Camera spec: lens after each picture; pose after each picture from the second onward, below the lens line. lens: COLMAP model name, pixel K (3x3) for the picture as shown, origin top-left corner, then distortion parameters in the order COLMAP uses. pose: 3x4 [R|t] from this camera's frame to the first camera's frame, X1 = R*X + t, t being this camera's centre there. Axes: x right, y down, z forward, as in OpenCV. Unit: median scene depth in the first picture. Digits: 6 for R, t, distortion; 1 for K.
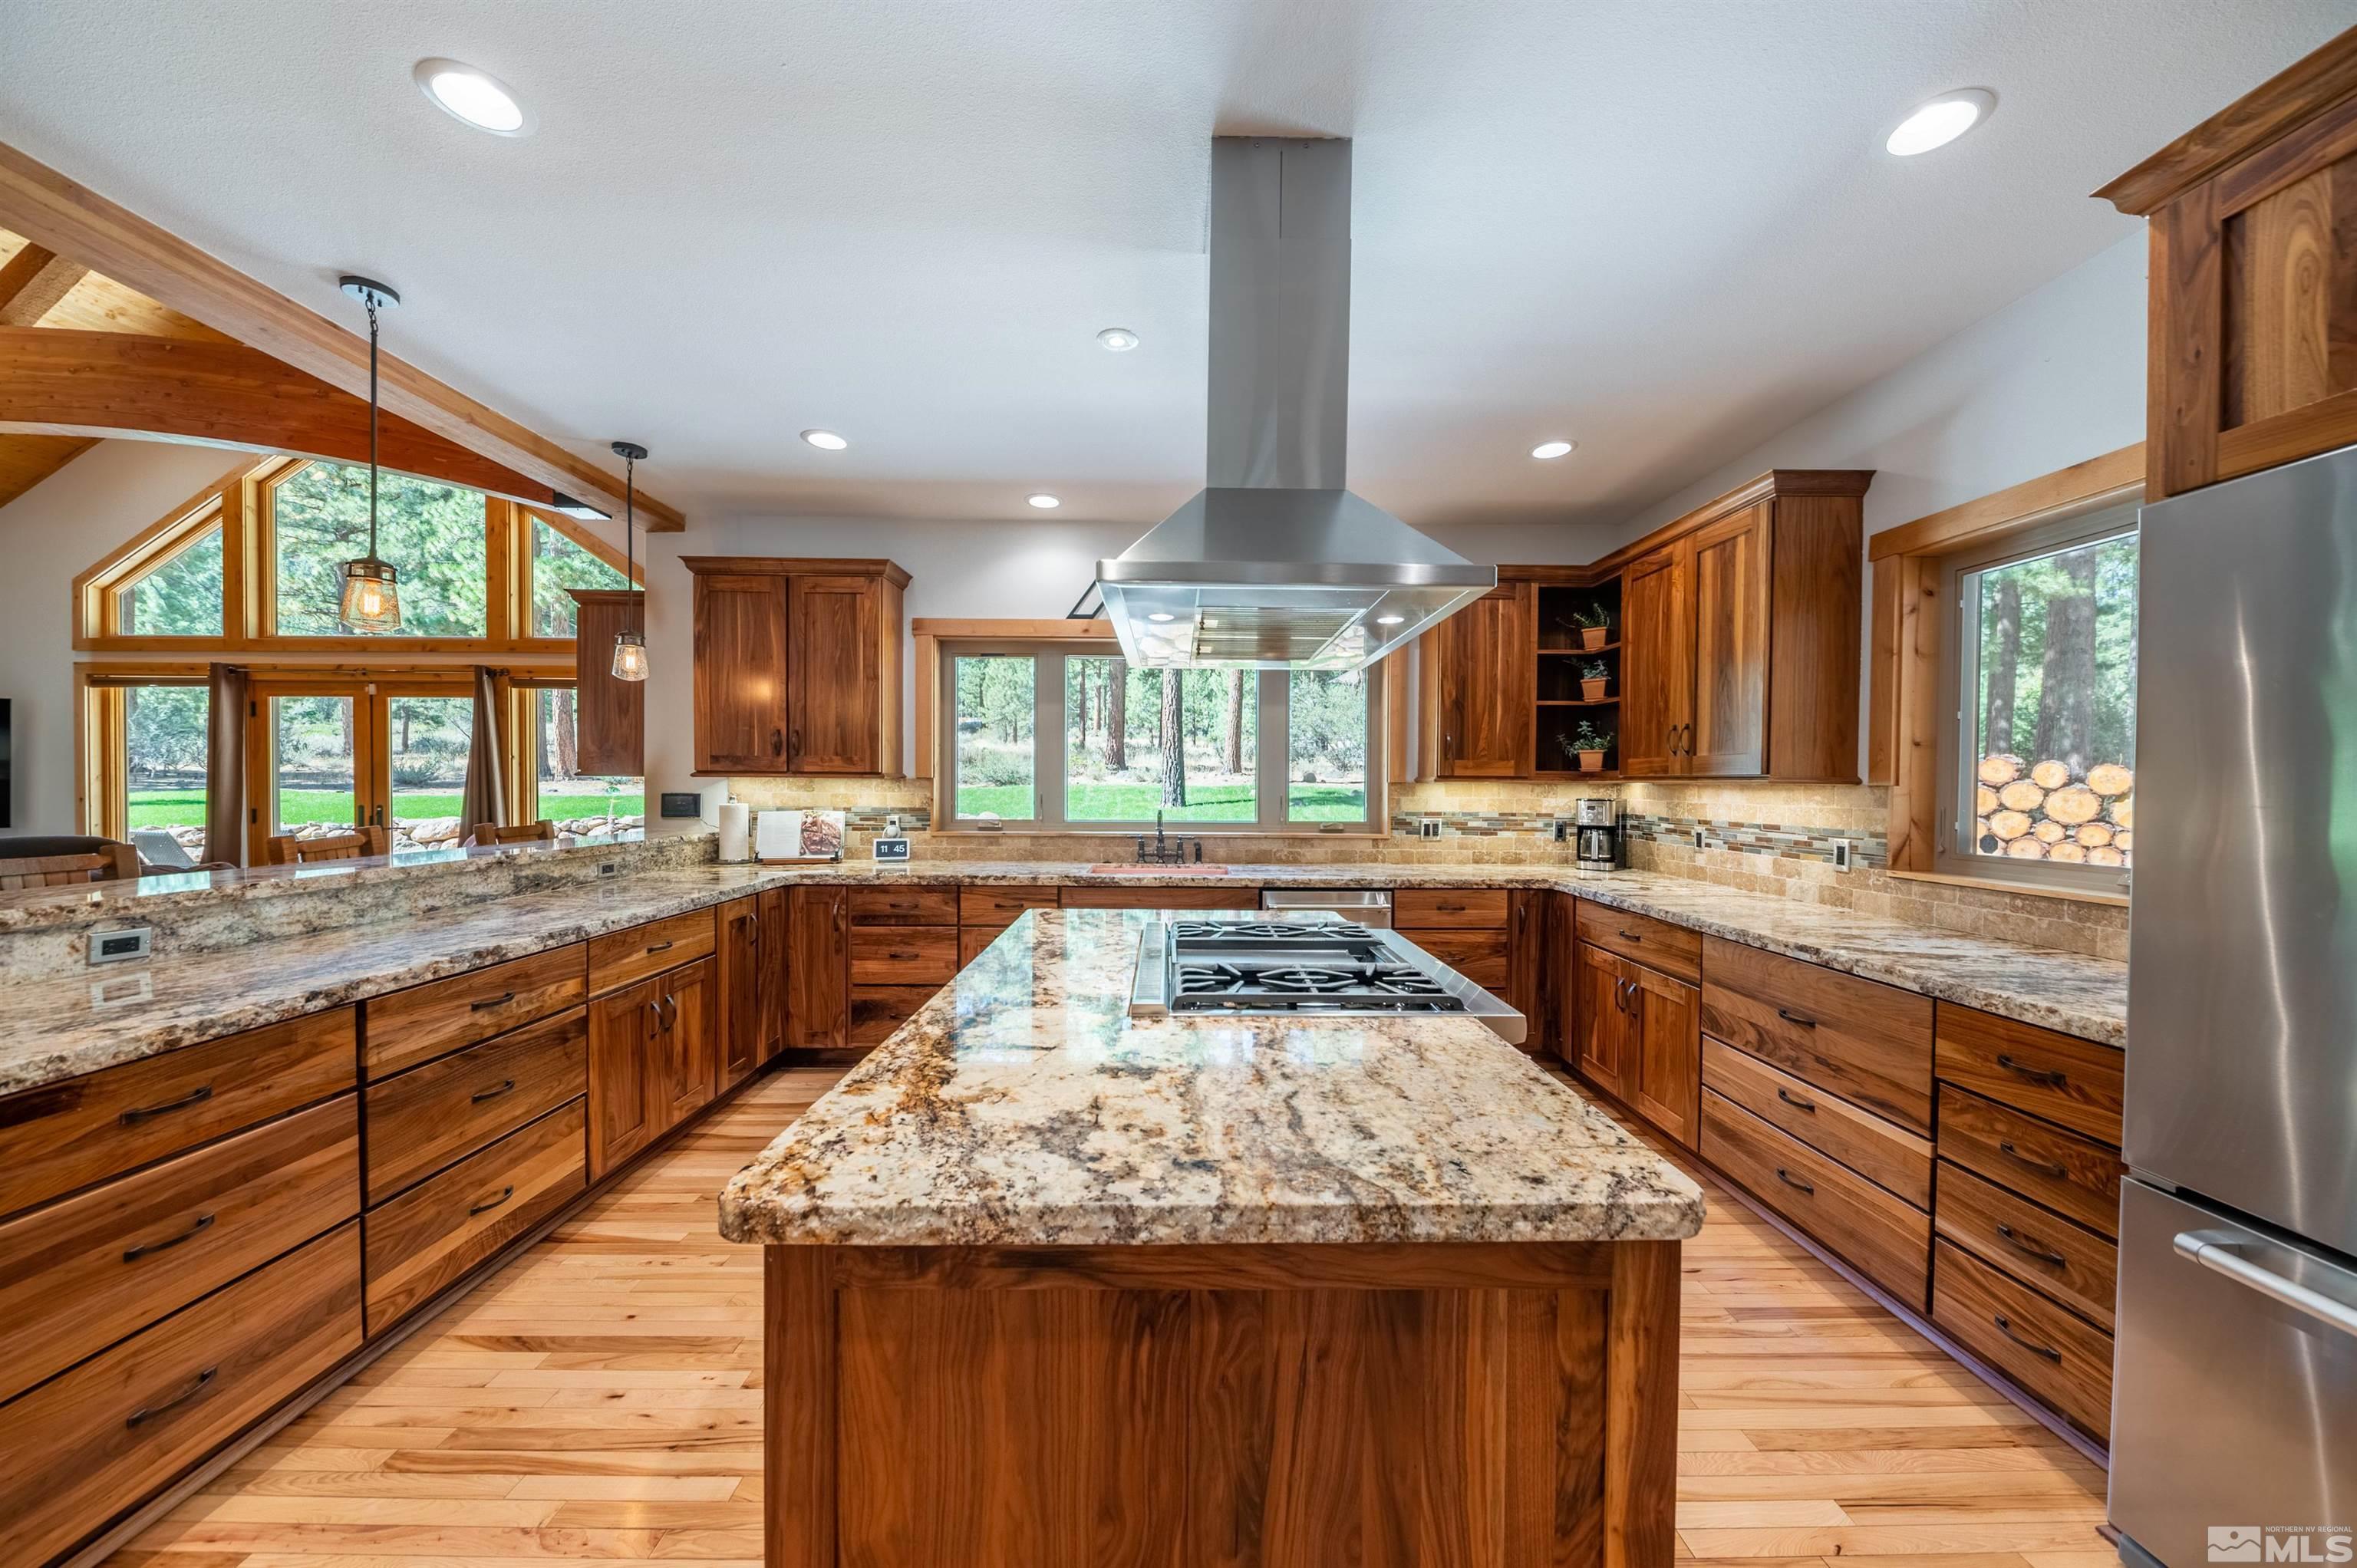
lens RADIAL K [[823.1, 0, 1181.1], [0, 823.1, 791.4], [0, 0, 1]] dist [0.005028, -0.004182]
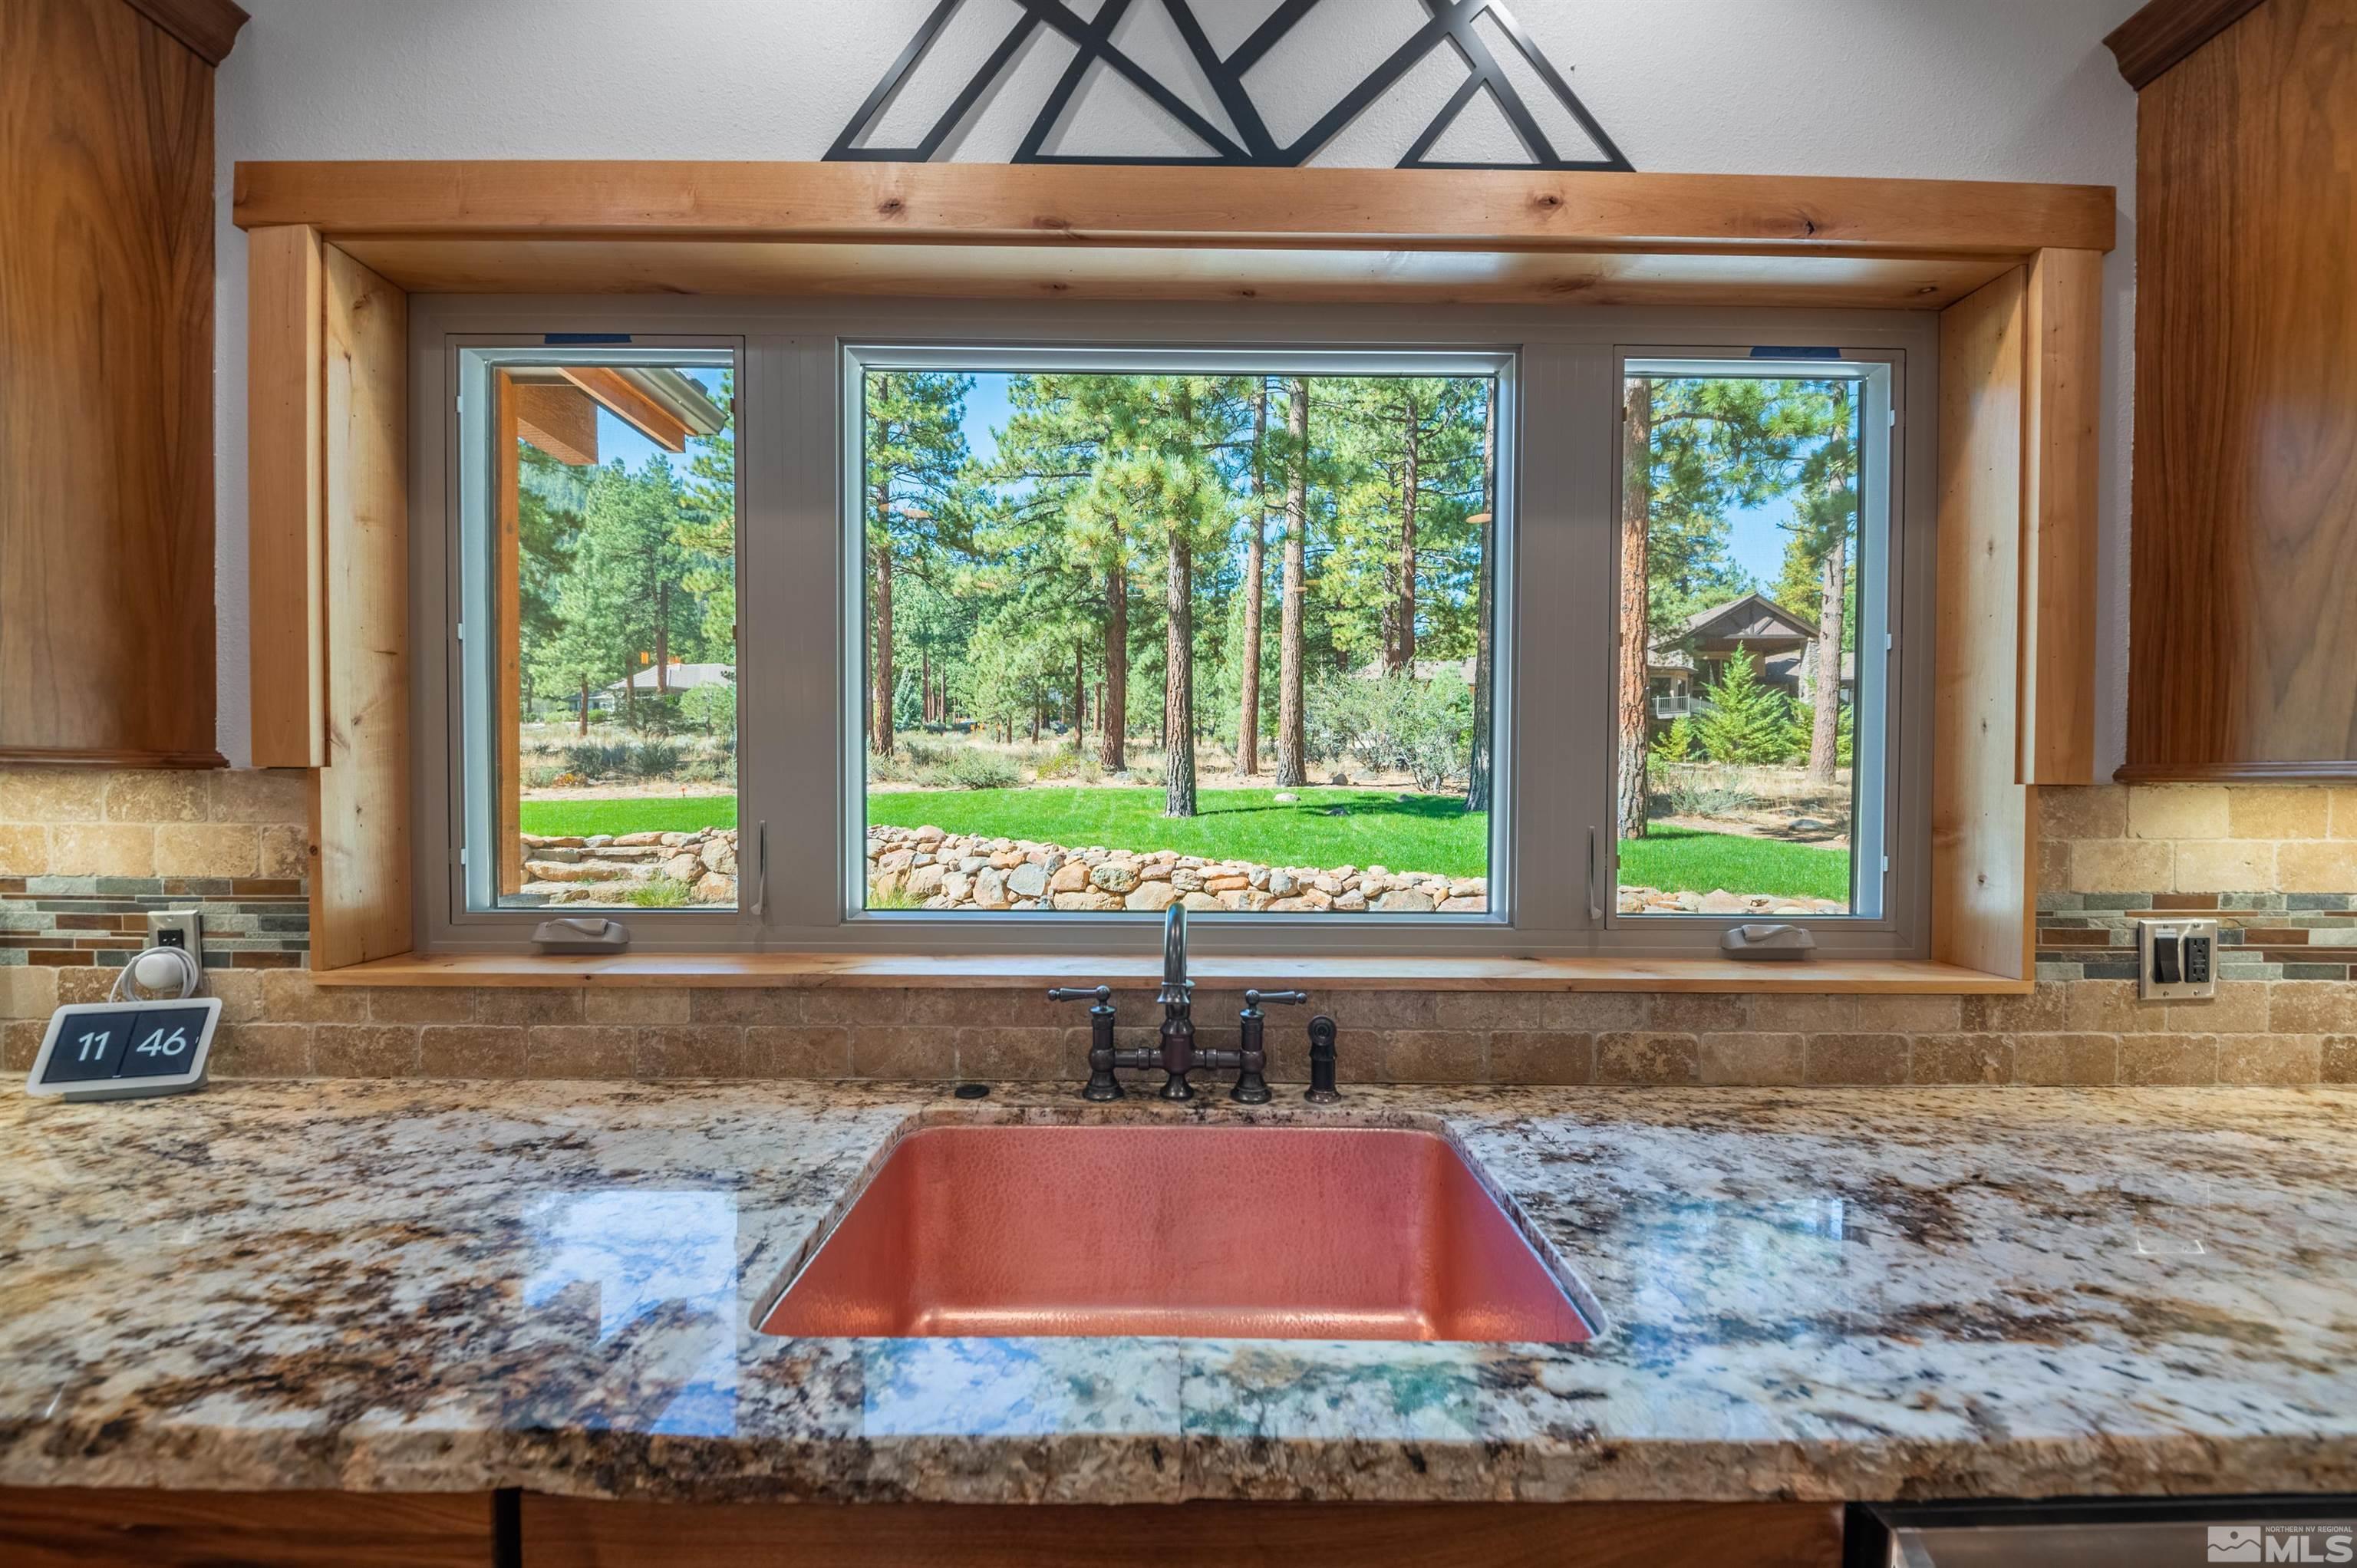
lens RADIAL K [[823.1, 0, 1177.5], [0, 823.1, 794.9], [0, 0, 1]] dist [0.005028, -0.004182]
pose [[0.999969, -0.000288, -0.007820, -0.024244], [0.000292, 1.000000, 0.000589, -0.008149], [0.007820, -0.000591, 0.999969, 0.784353]]
